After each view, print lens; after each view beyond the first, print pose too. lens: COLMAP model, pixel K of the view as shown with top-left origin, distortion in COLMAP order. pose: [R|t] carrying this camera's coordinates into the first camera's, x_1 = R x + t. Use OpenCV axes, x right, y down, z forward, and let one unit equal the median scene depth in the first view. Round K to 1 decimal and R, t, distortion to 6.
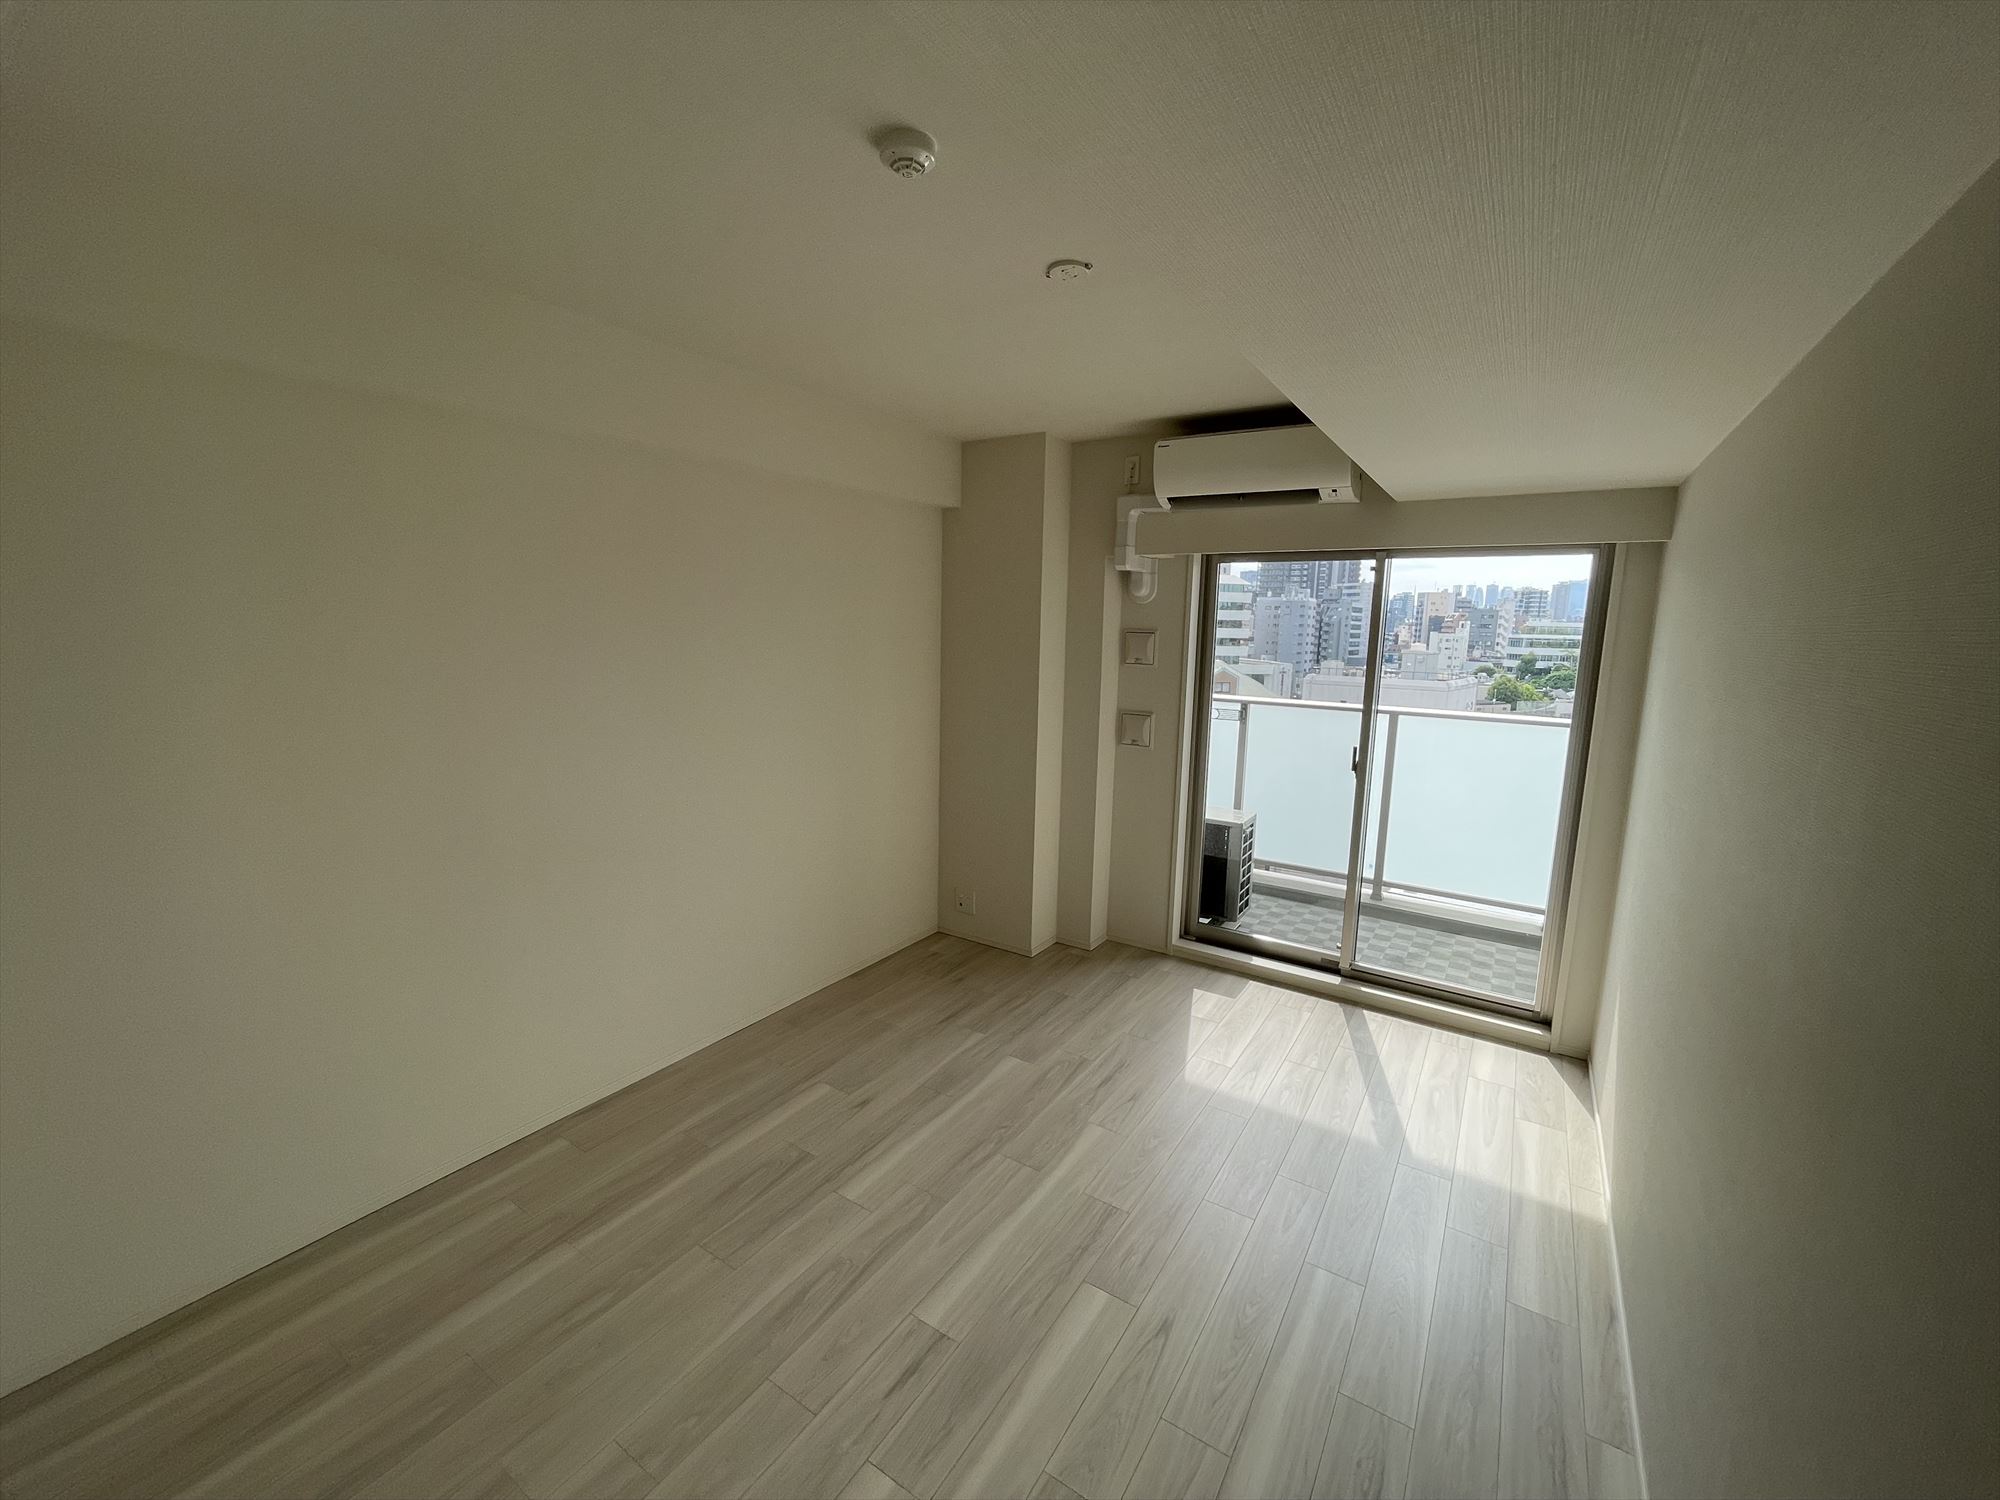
lens RADIAL K [[807.0, 0, 1000.0], [0, 807.0, 750.0], [0, 0, 1]] dist [-0.003007, 0.000042]
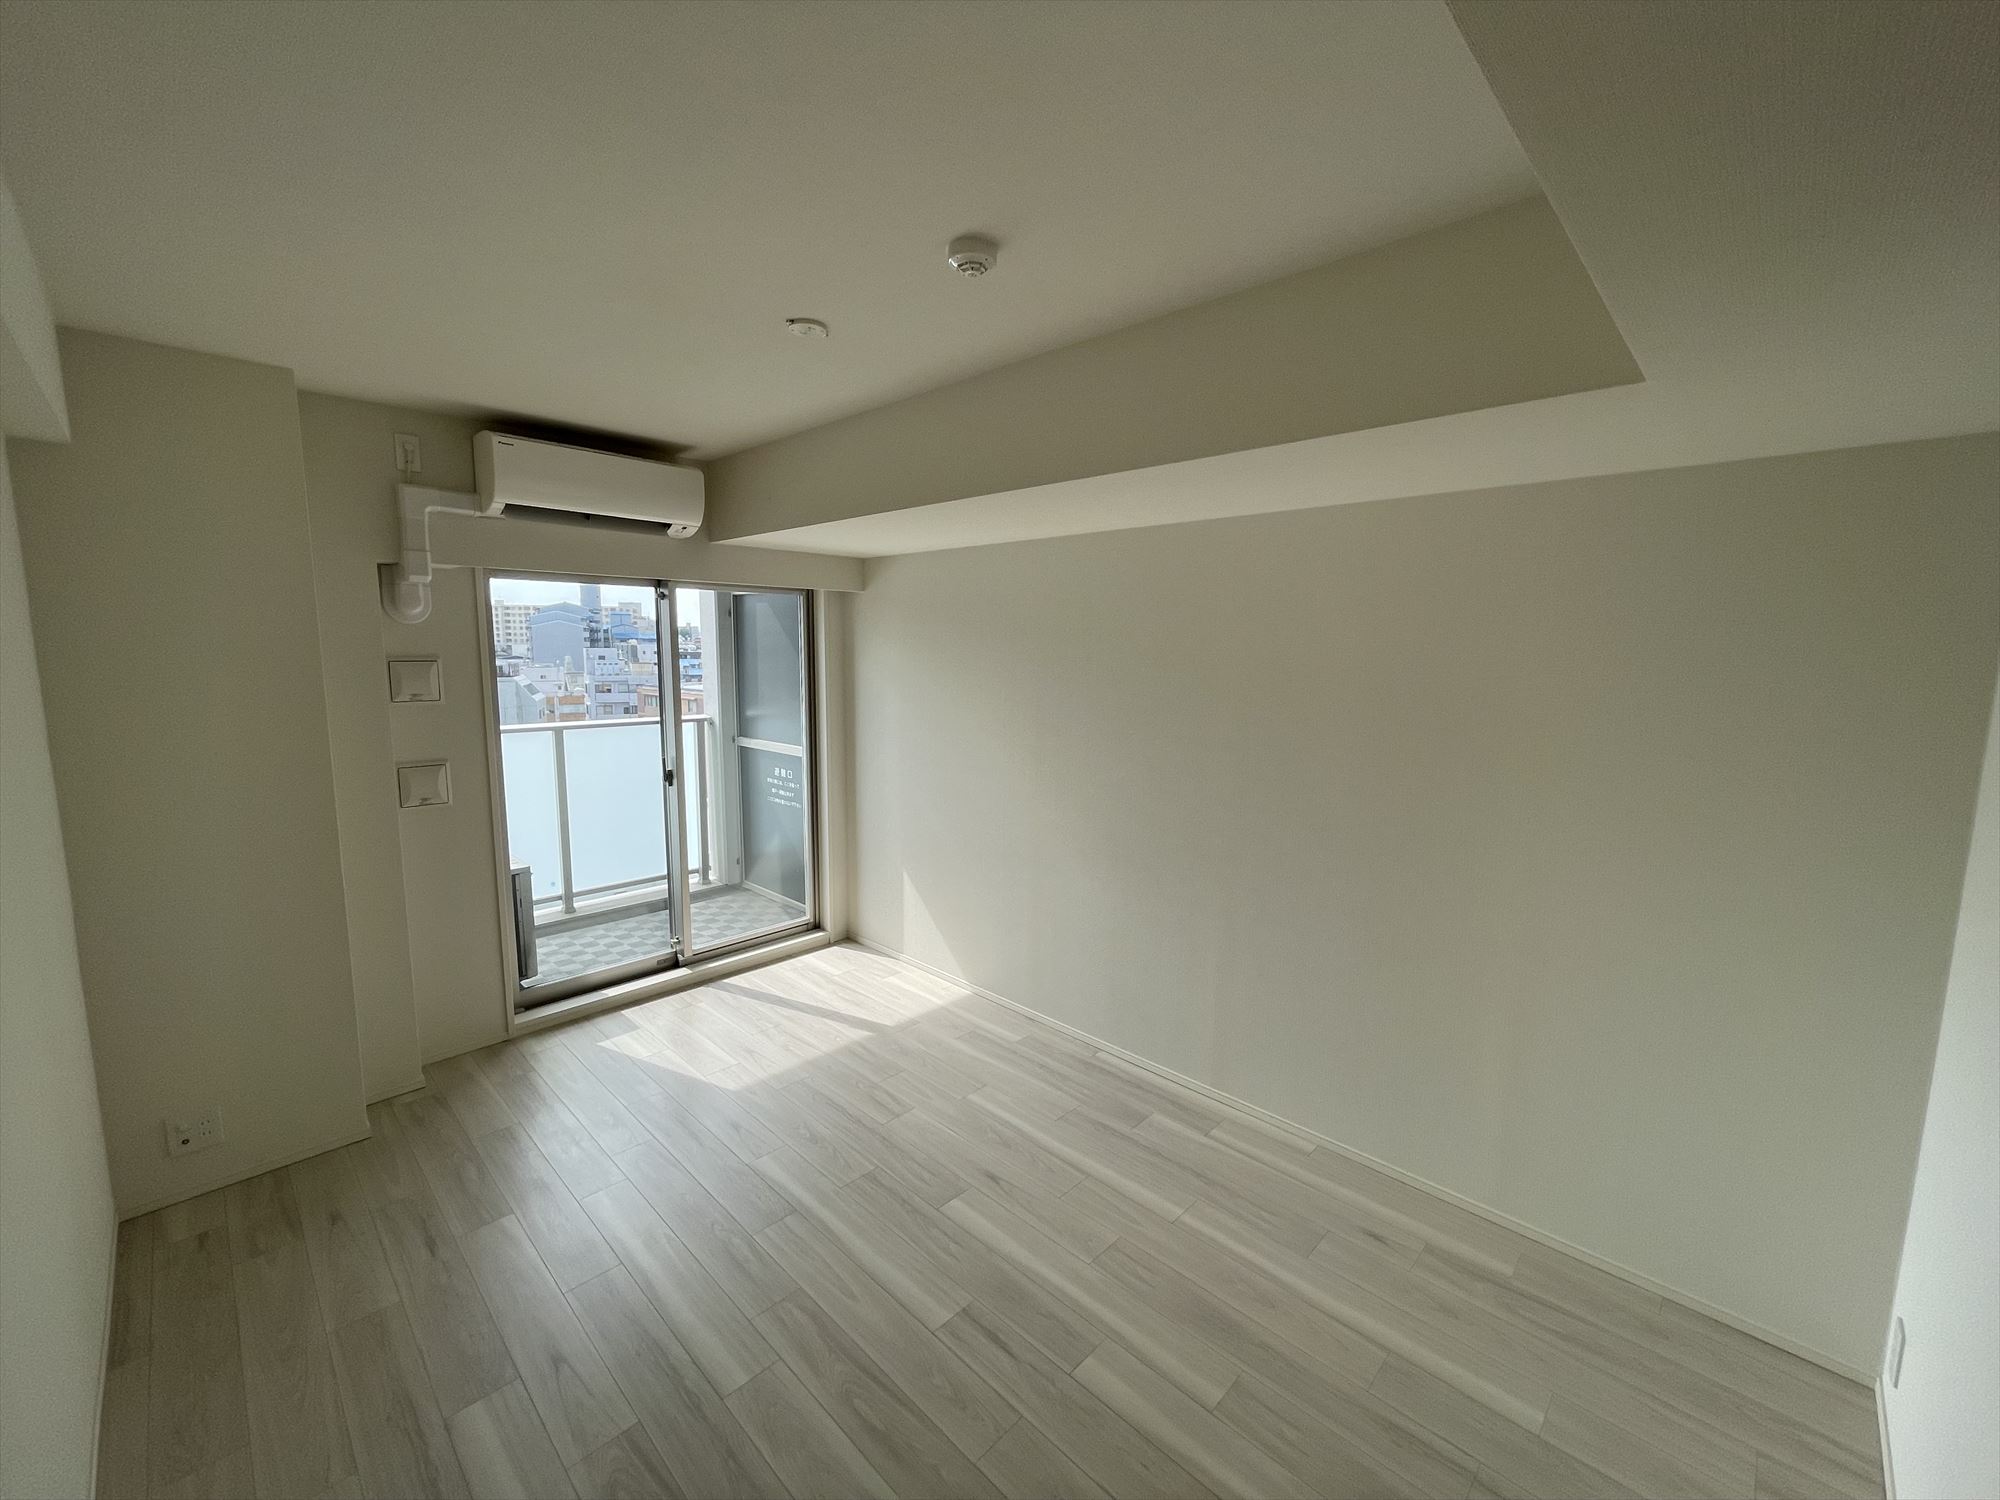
lens RADIAL K [[807.0, 0, 1000.0], [0, 807.0, 750.0], [0, 0, 1]] dist [-0.003007, 0.000042]
pose [[0.190469, -0.145693, 0.970822, -0.608455], [0.148209, 0.981858, 0.118271, -0.087162], [-0.970441, 0.121358, 0.208607, 0.376663]]
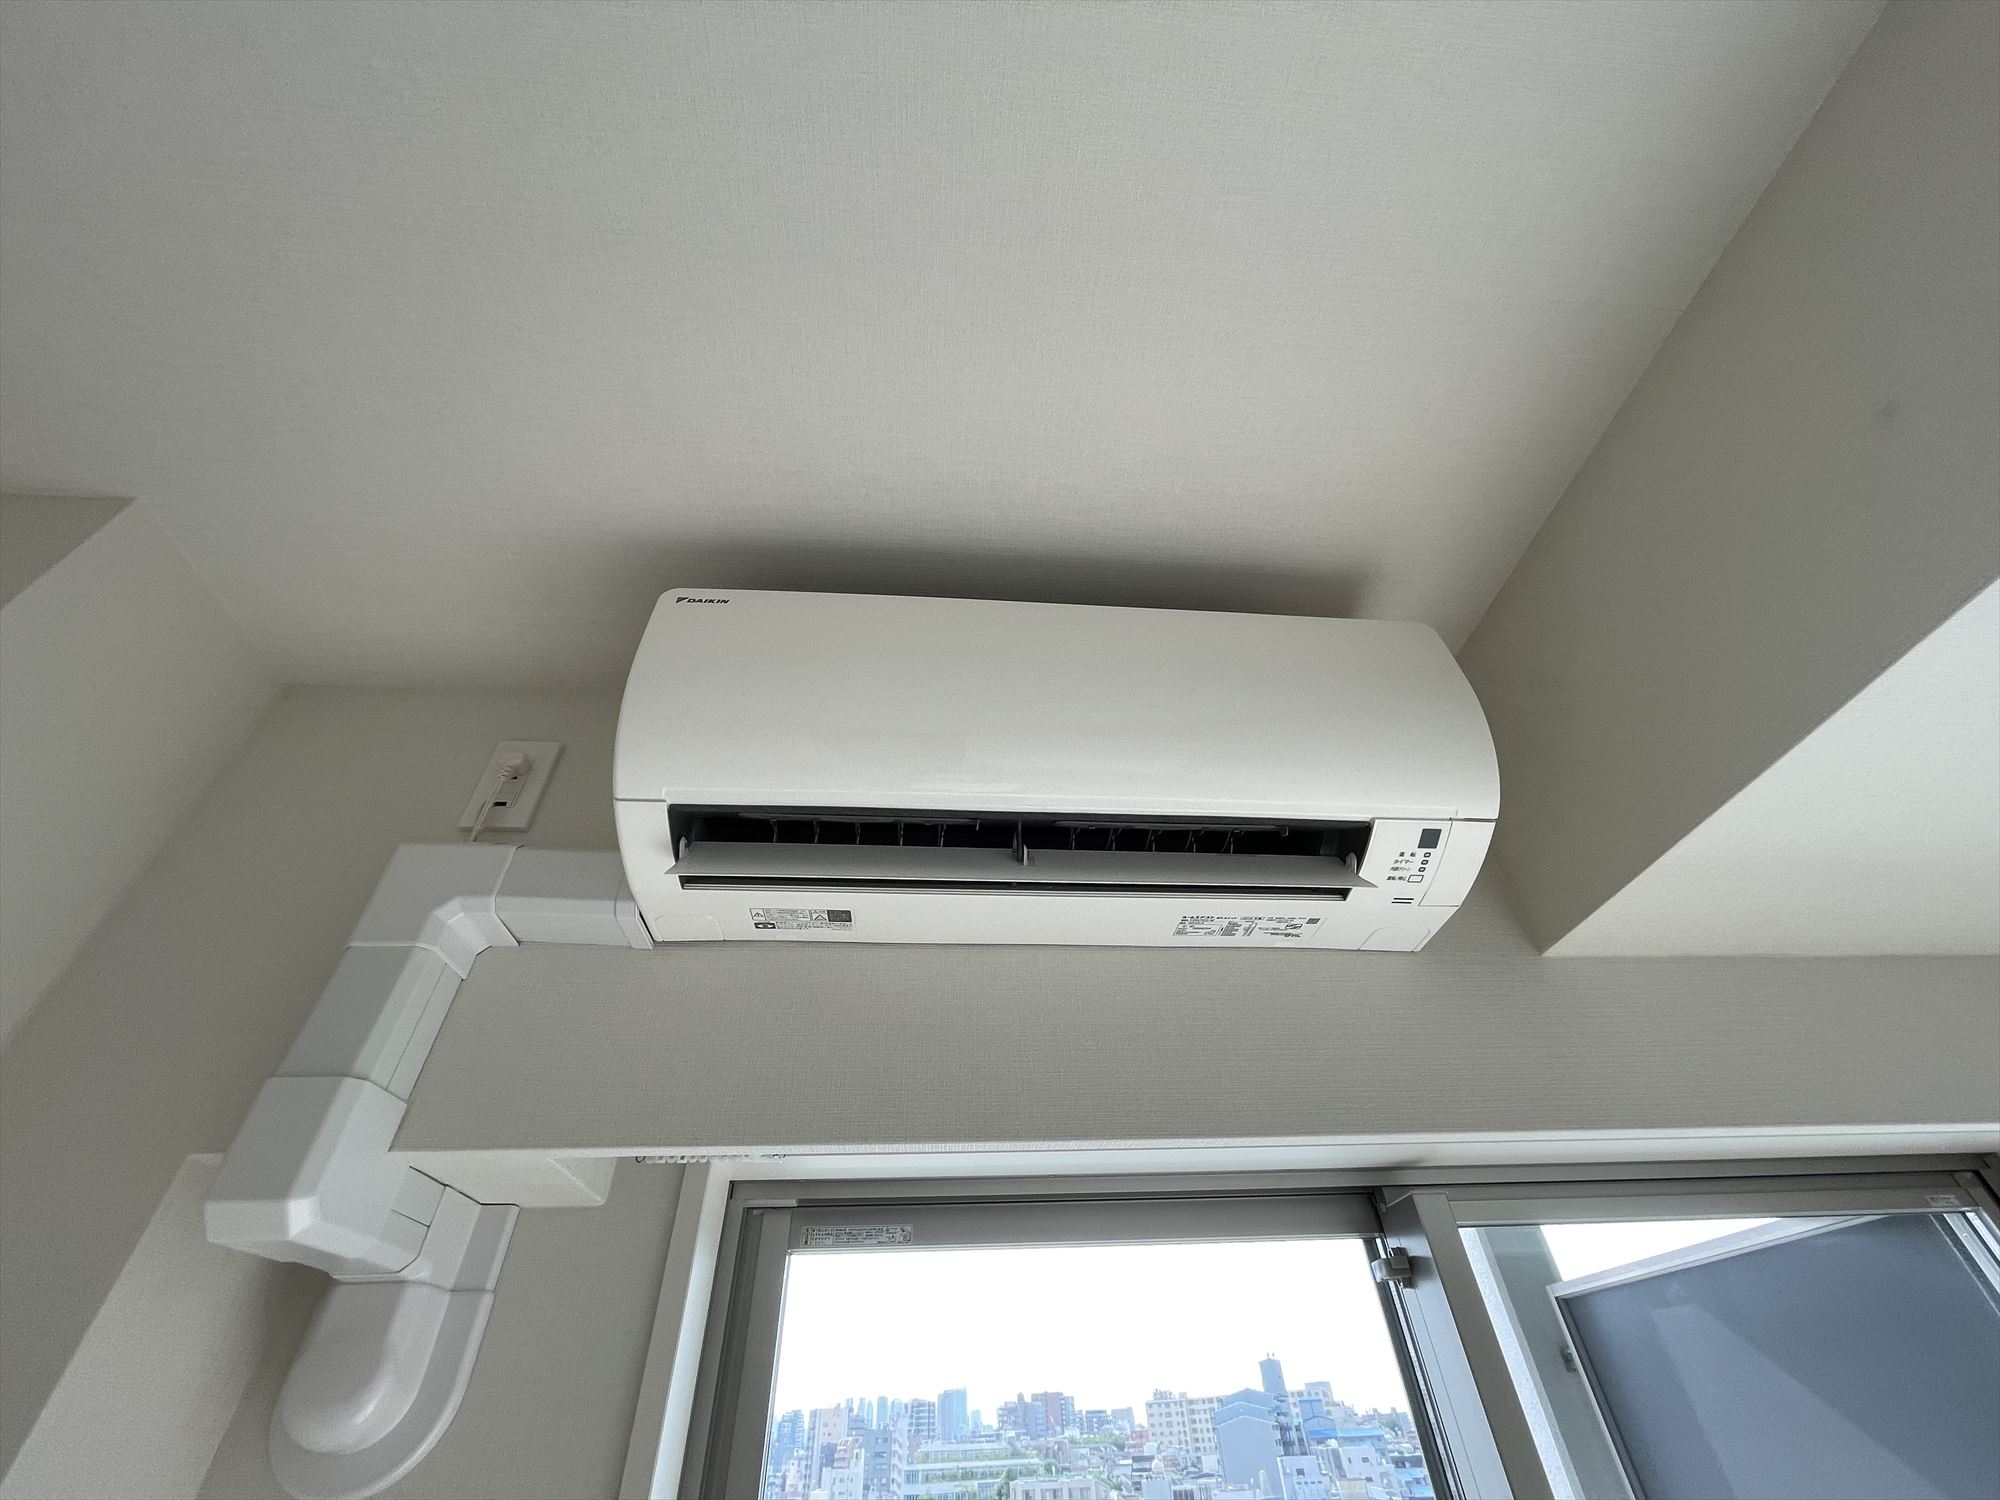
lens RADIAL K [[807.0, 0, 1000.0], [0, 807.0, 750.0], [0, 0, 1]] dist [-0.003007, 0.000042]
pose [[0.793520, 0.363389, 0.488133, 0.185482], [0.147056, 0.663855, -0.733261, -0.179057], [-0.590508, 0.653640, 0.473344, 0.926527]]
